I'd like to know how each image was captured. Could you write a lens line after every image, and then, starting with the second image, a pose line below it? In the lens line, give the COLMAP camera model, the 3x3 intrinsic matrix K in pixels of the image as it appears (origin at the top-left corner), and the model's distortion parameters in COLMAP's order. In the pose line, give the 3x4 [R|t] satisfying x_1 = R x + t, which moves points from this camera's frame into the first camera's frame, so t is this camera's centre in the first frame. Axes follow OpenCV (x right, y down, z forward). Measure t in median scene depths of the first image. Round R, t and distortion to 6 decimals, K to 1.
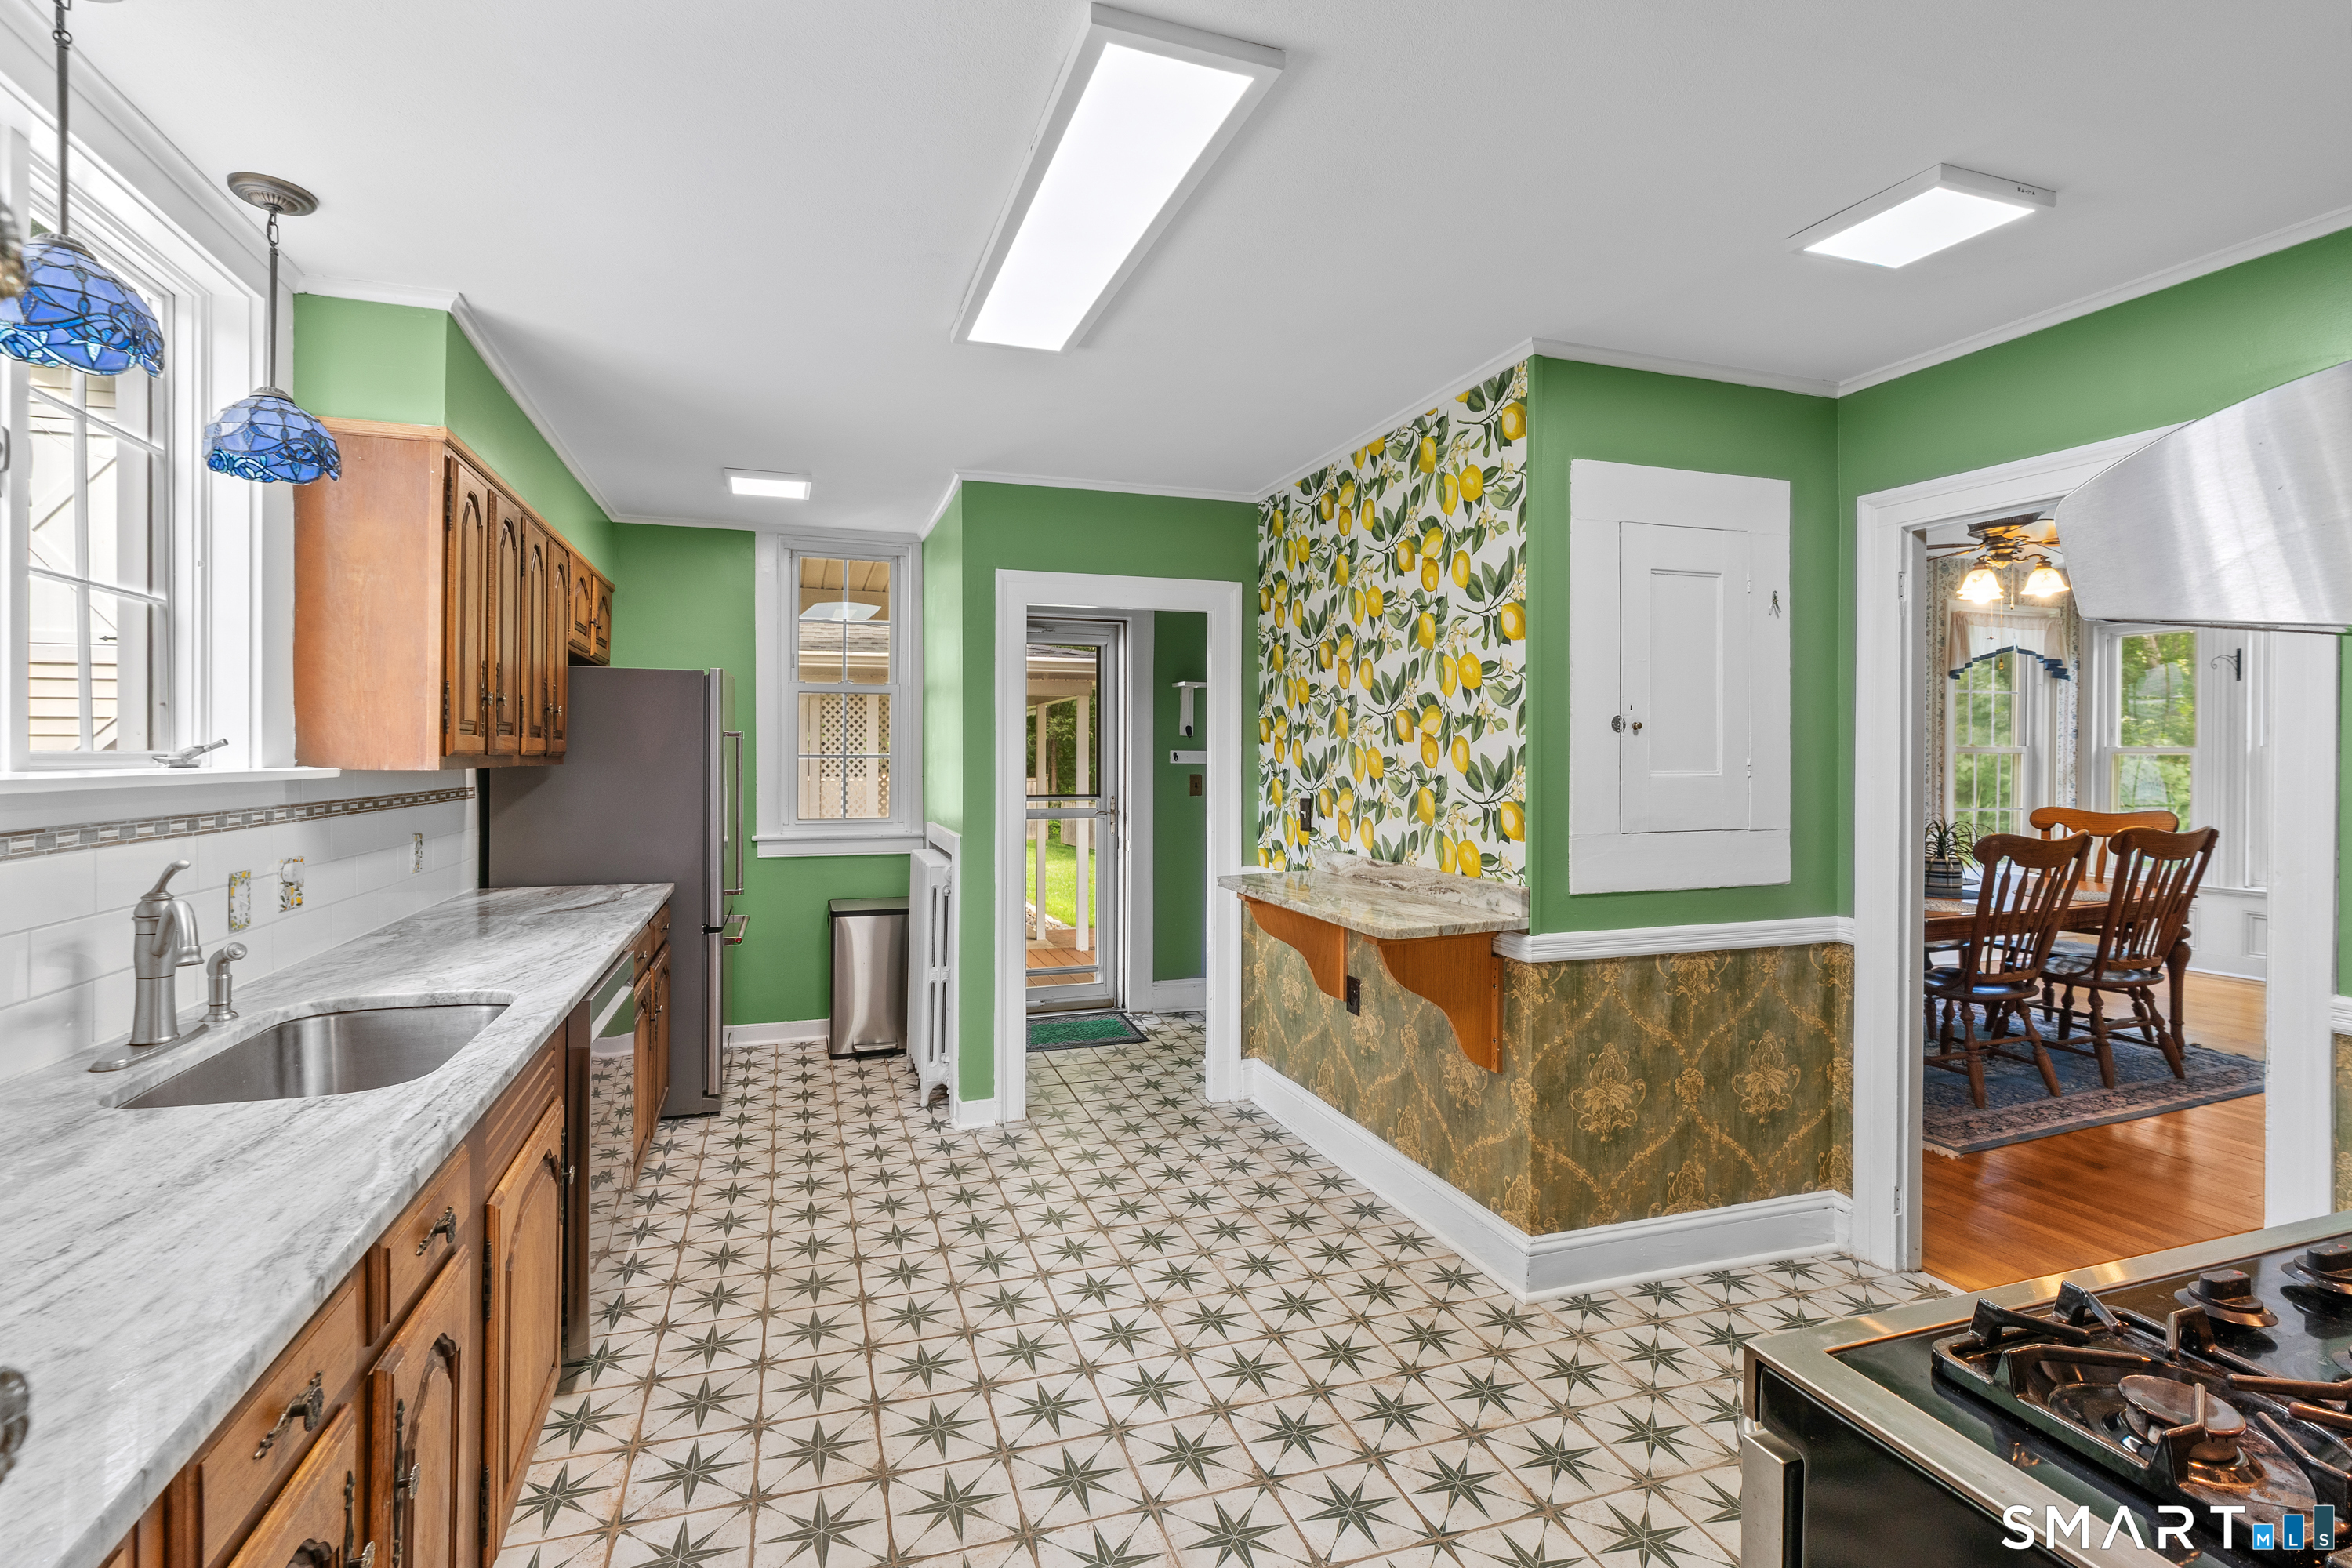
lens RADIAL K [[1068.5, 0, 1126.4], [0, 1068.5, 762.0], [0, 0, 1]] dist [-0.004093, 0.000605]
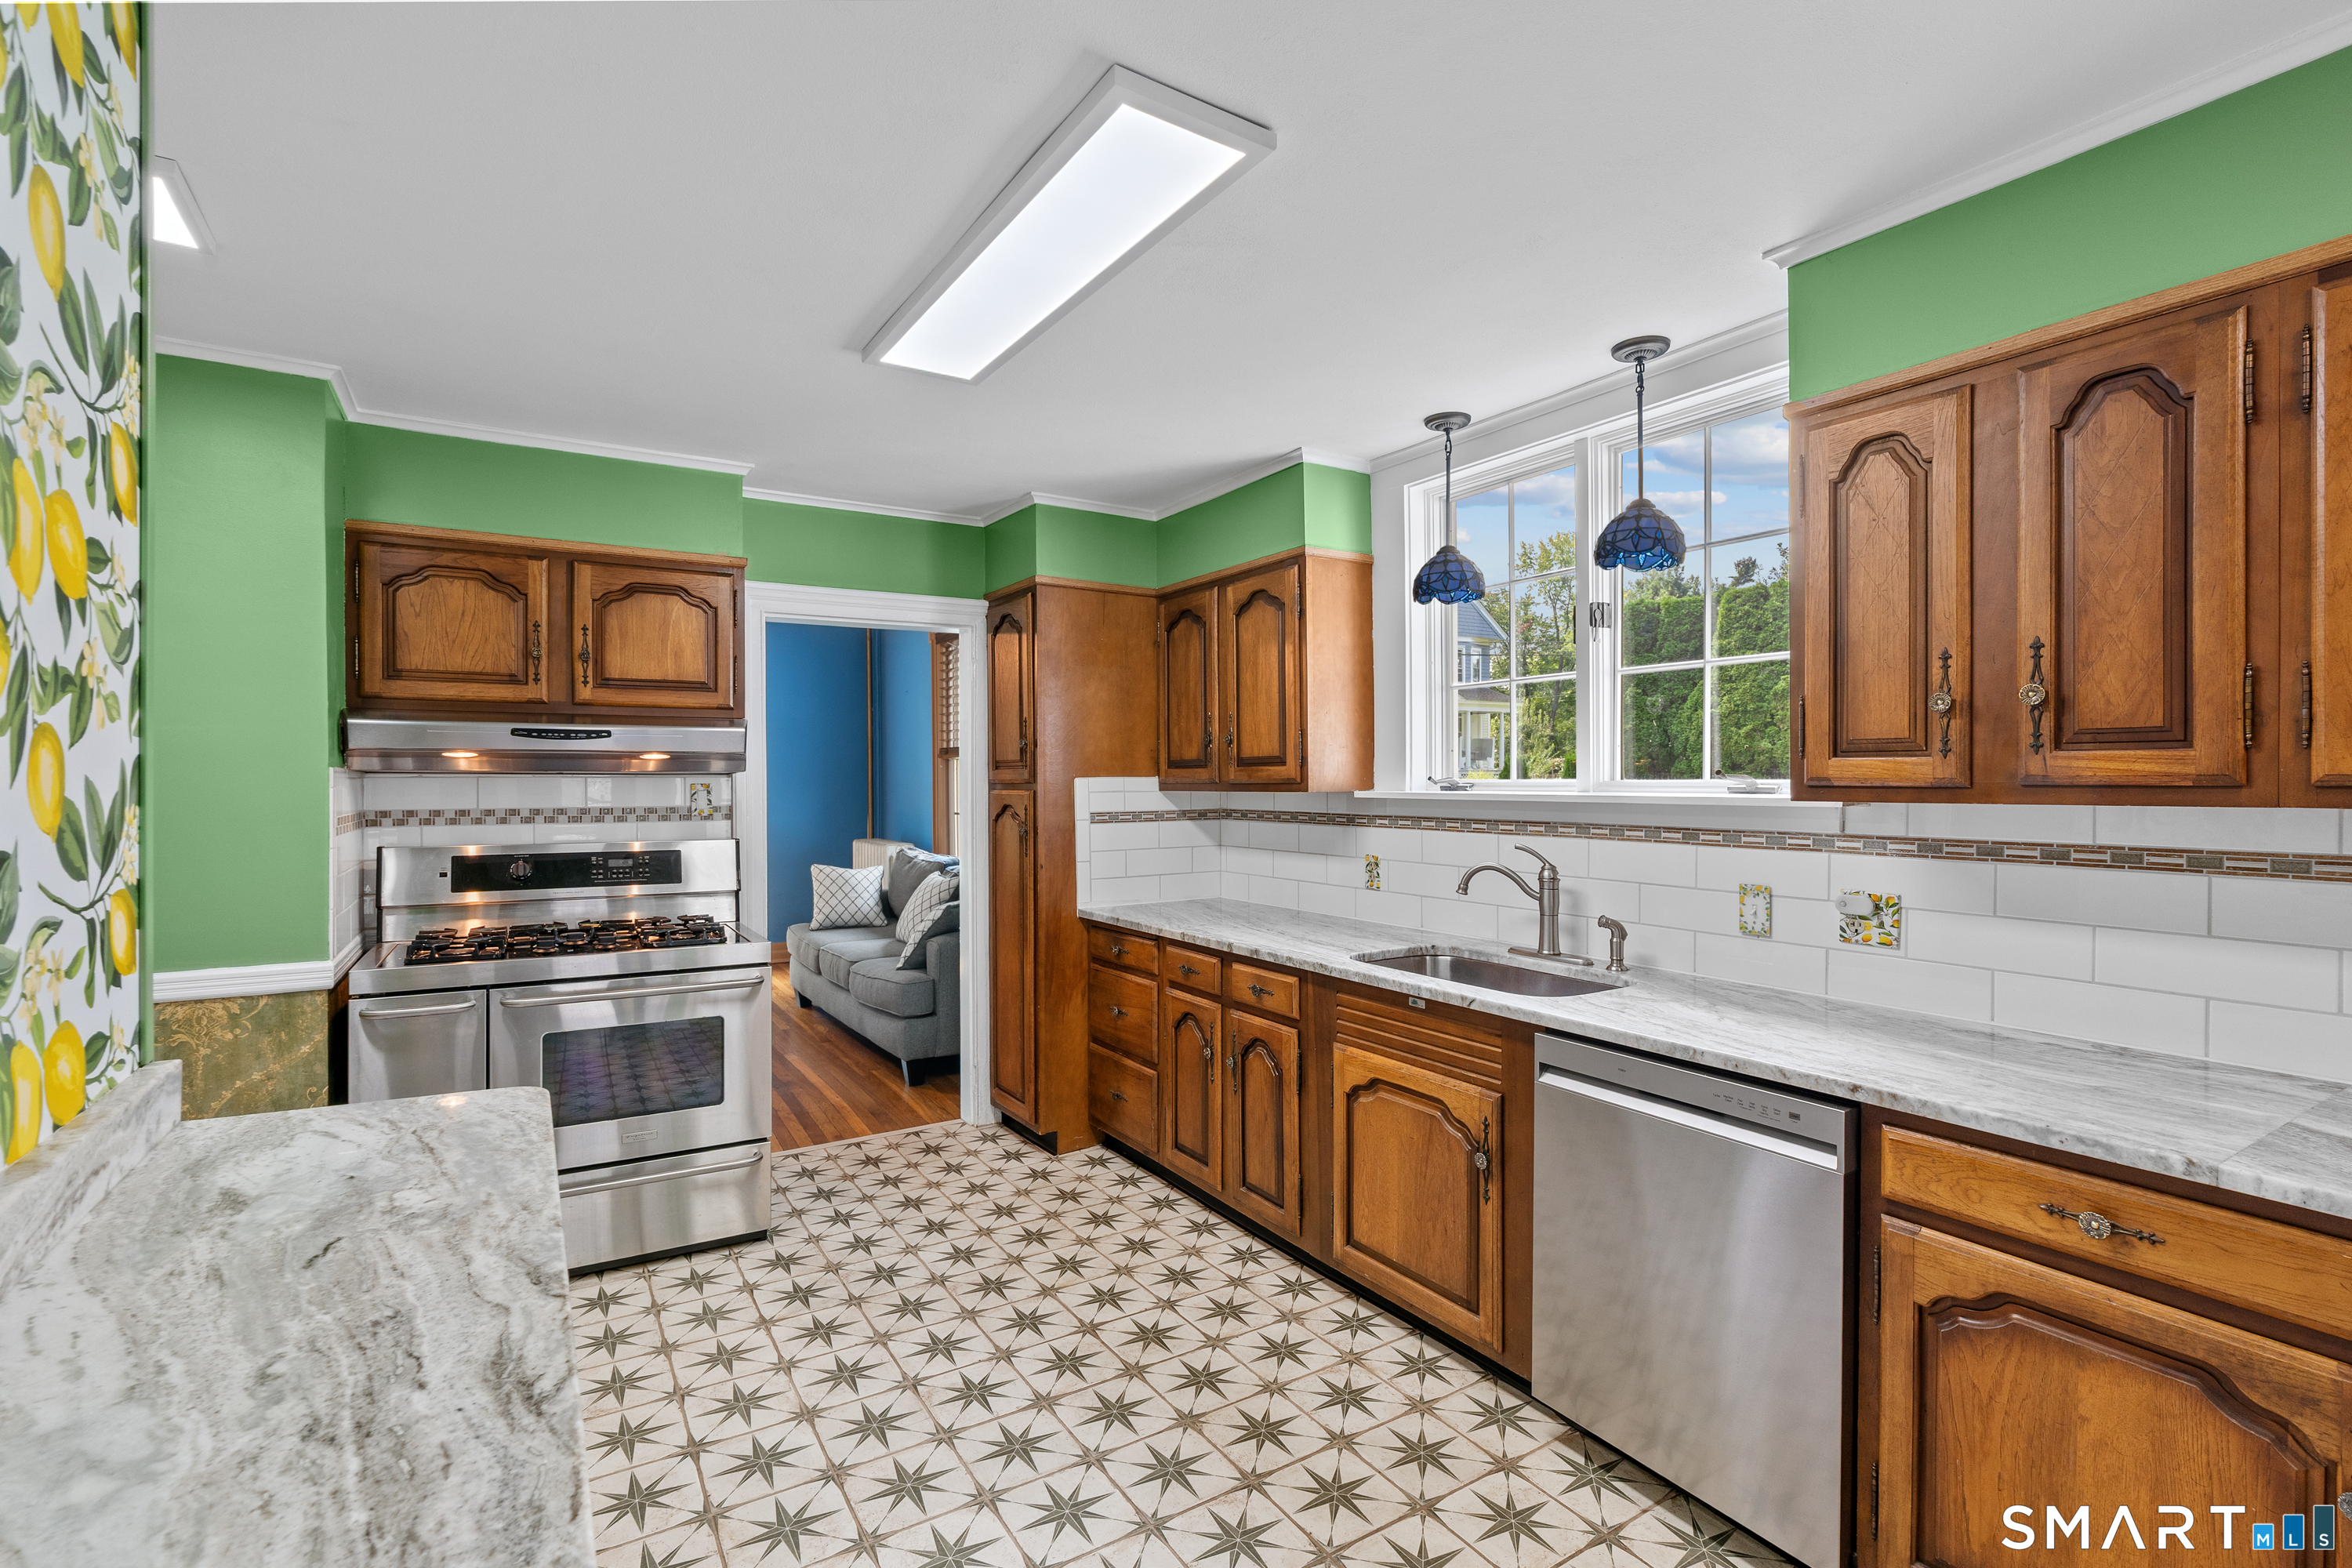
lens RADIAL K [[1068.5, 0, 1158.4], [0, 1068.5, 786.4], [0, 0, 1]] dist [-0.004093, 0.000605]
pose [[-0.972009, -0.000304, -0.234944, 0.038763], [-0.003223, 0.999922, 0.012042, -0.008906], [0.234922, 0.012462, -0.971934, 1.182833]]
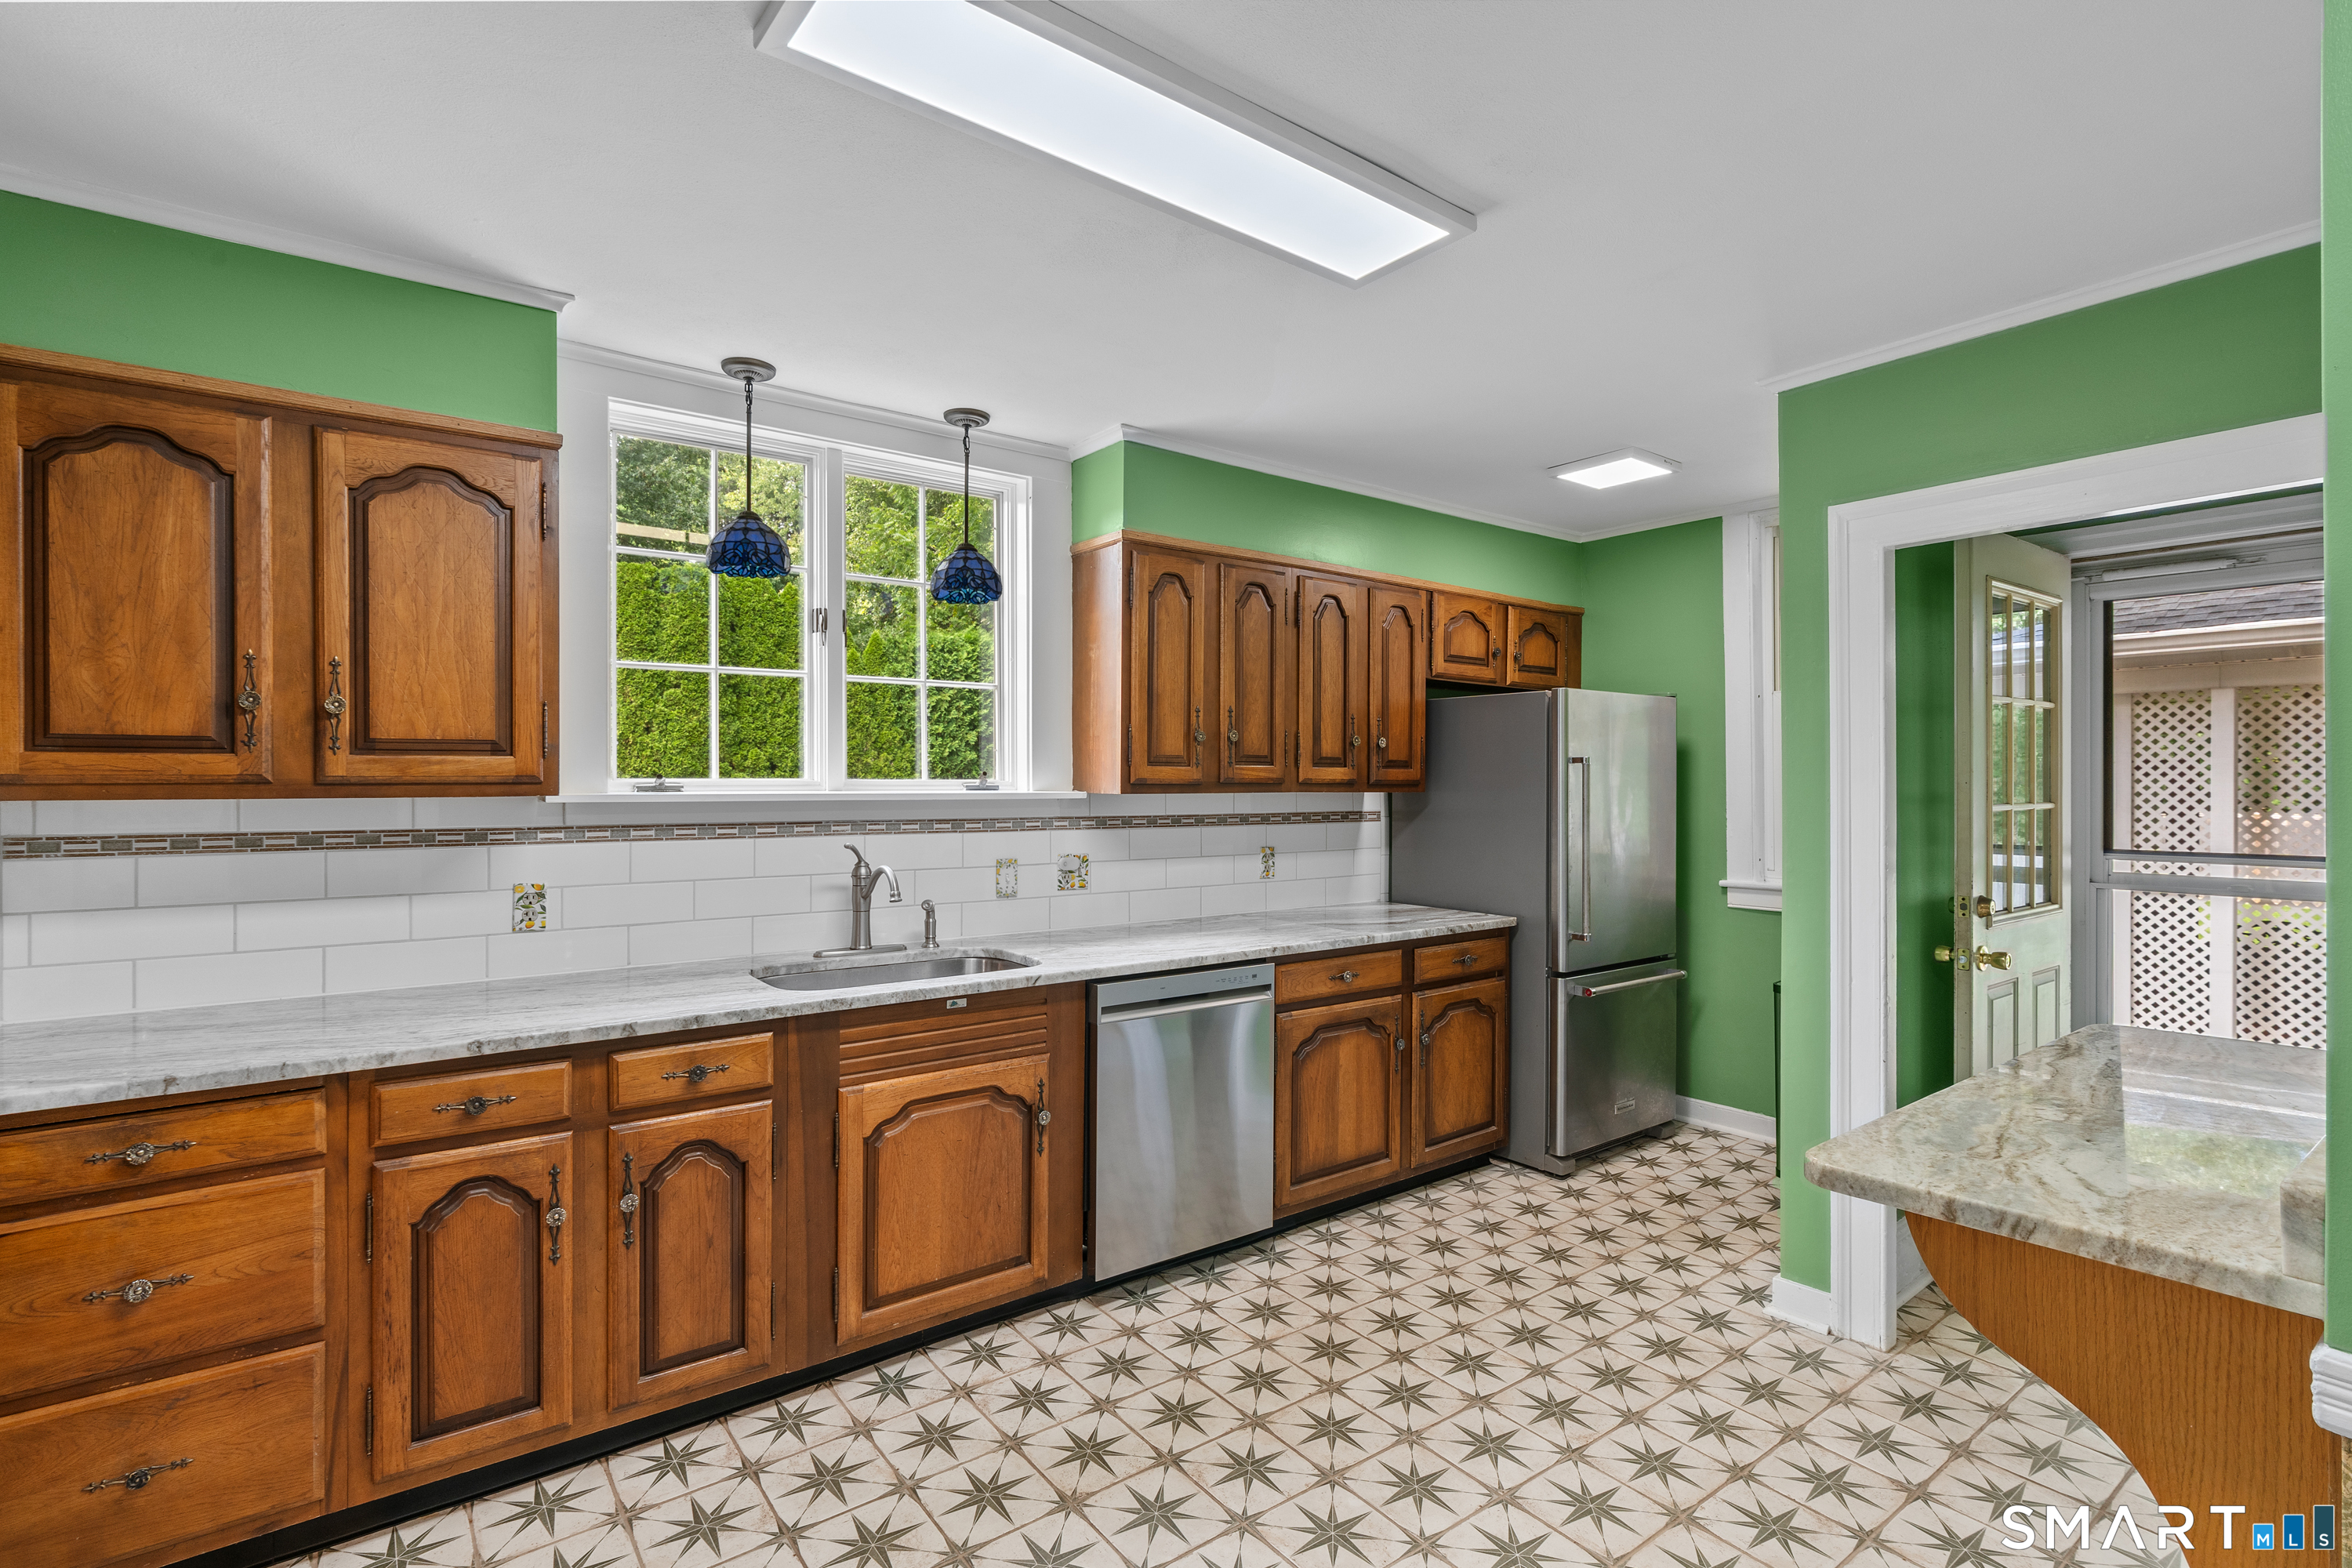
lens RADIAL K [[1084.9, 0, 1158.8], [0, 1084.9, 780.3], [0, 0, 1]] dist [-0.013086, 0.000081]
pose [[0.320245, -0.003471, -0.947328, 0.429473], [-0.007442, 0.999953, -0.006179, -0.000975], [0.947305, 0.009028, 0.320205, 0.425094]]
